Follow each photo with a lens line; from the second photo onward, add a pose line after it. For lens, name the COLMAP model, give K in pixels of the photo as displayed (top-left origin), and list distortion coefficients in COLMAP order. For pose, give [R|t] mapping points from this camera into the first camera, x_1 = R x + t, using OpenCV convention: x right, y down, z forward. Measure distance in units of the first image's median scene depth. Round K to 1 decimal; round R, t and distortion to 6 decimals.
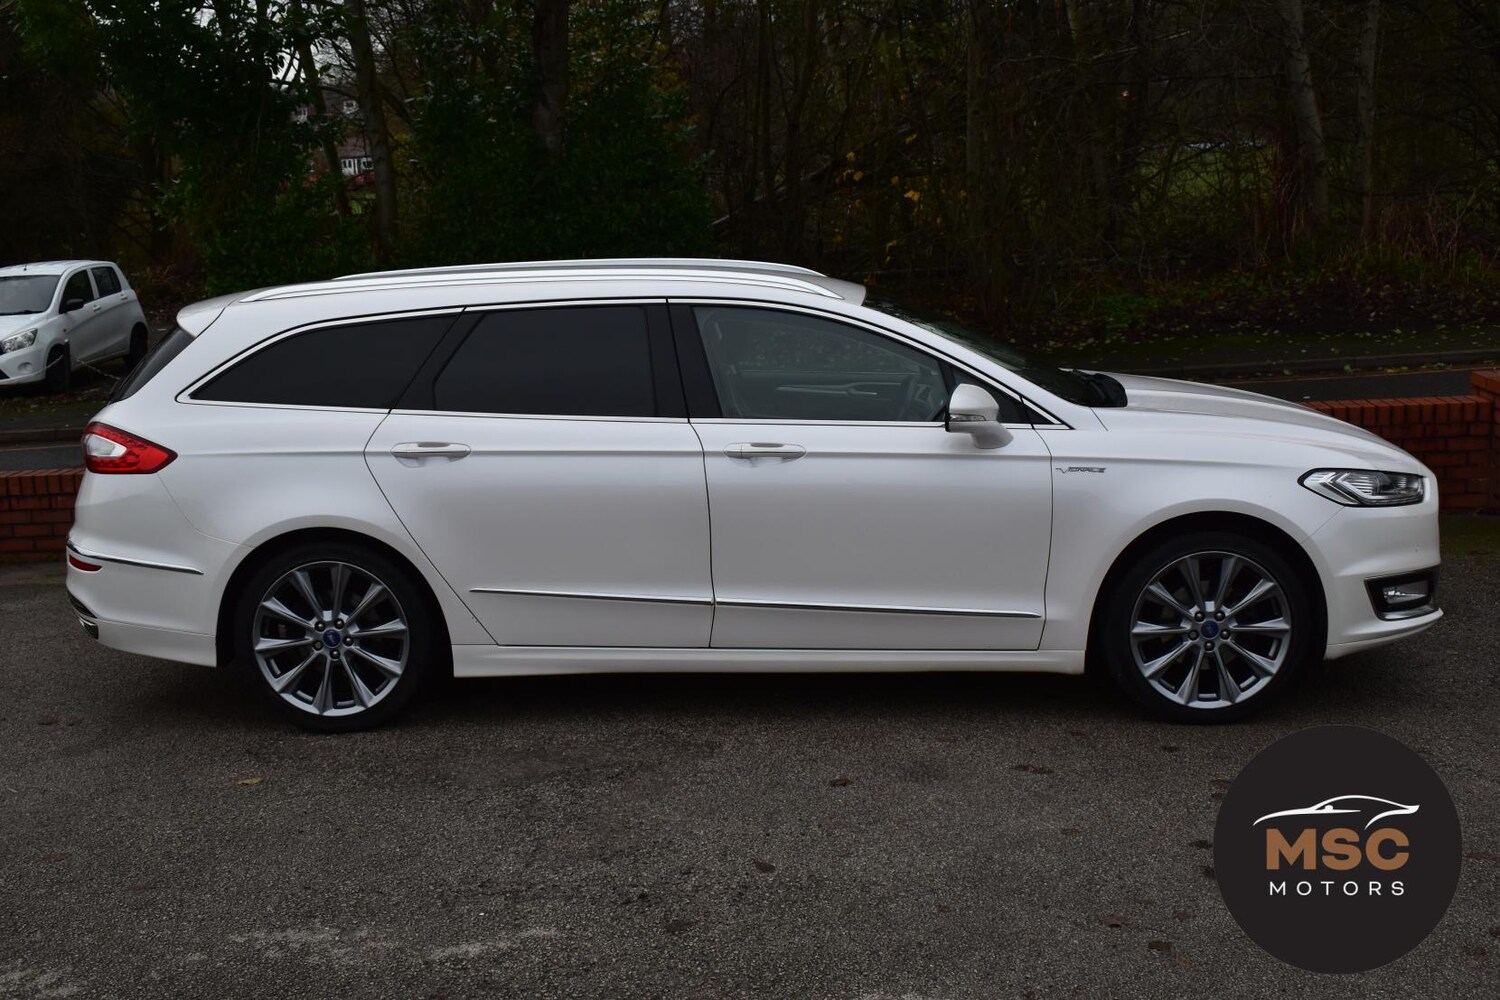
lens RADIAL K [[1890.7, 0, 708.6], [0, 1890.7, 505.5], [0, 0, 1]] dist [-0.053707, 0.000000]
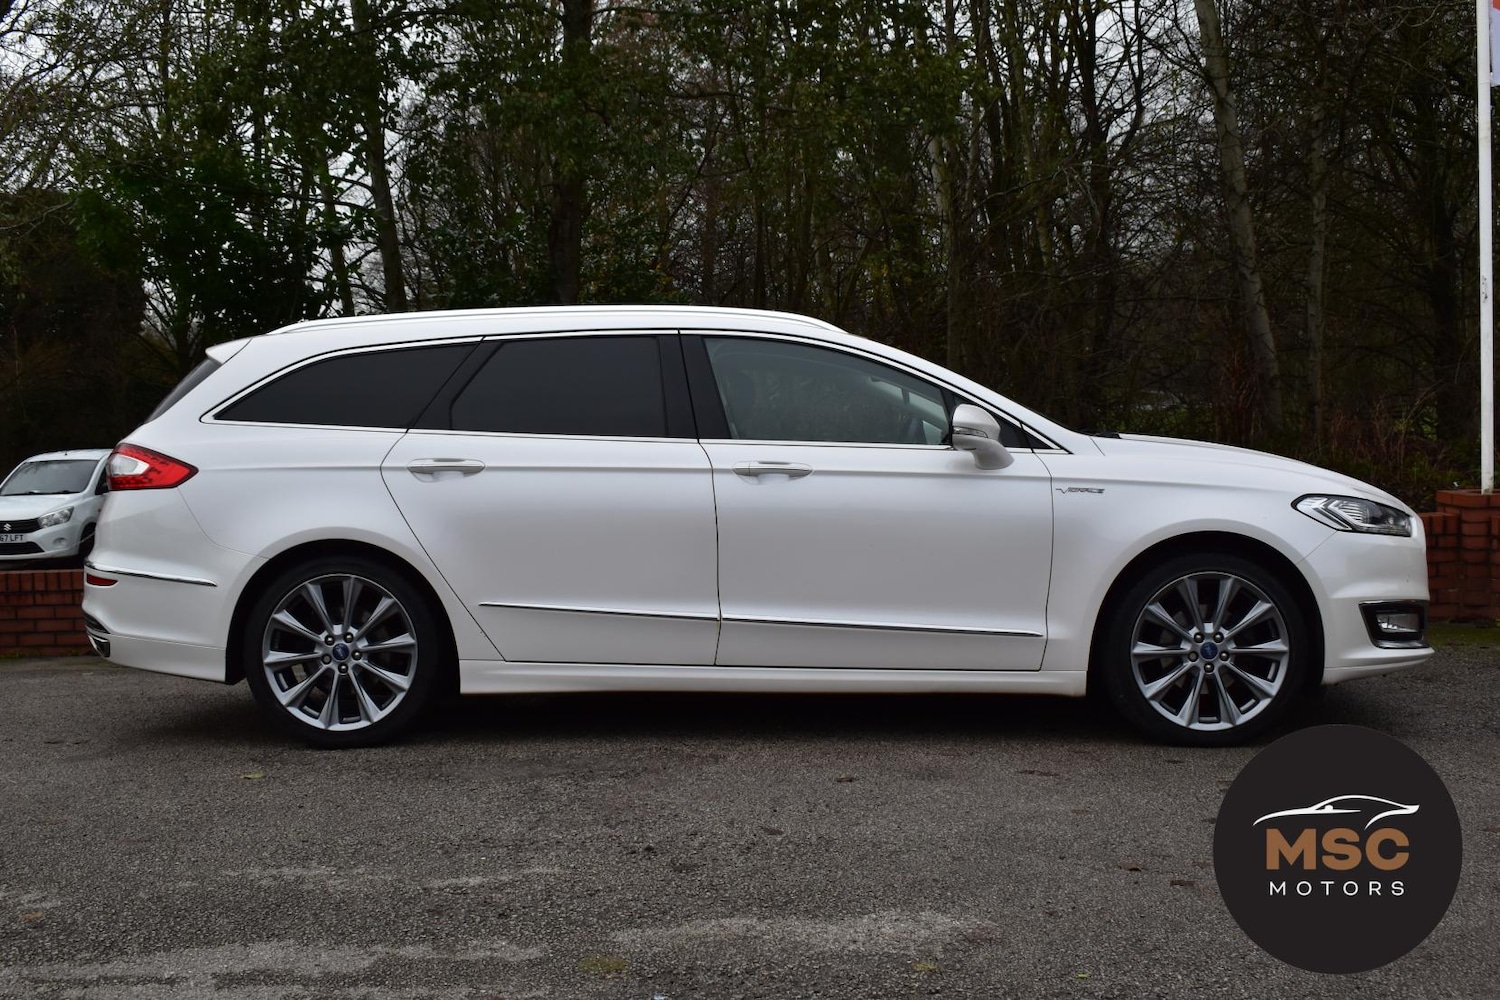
lens RADIAL K [[1761.5, 0, 713.3], [0, 1761.5, 489.8], [0, 0, 1]] dist [-0.063191, 0.000000]
pose [[0.999830, 0.017063, 0.006952, -0.008512], [-0.015831, 0.988603, -0.149713, 0.124490], [-0.009427, 0.149577, 0.988705, 0.057343]]
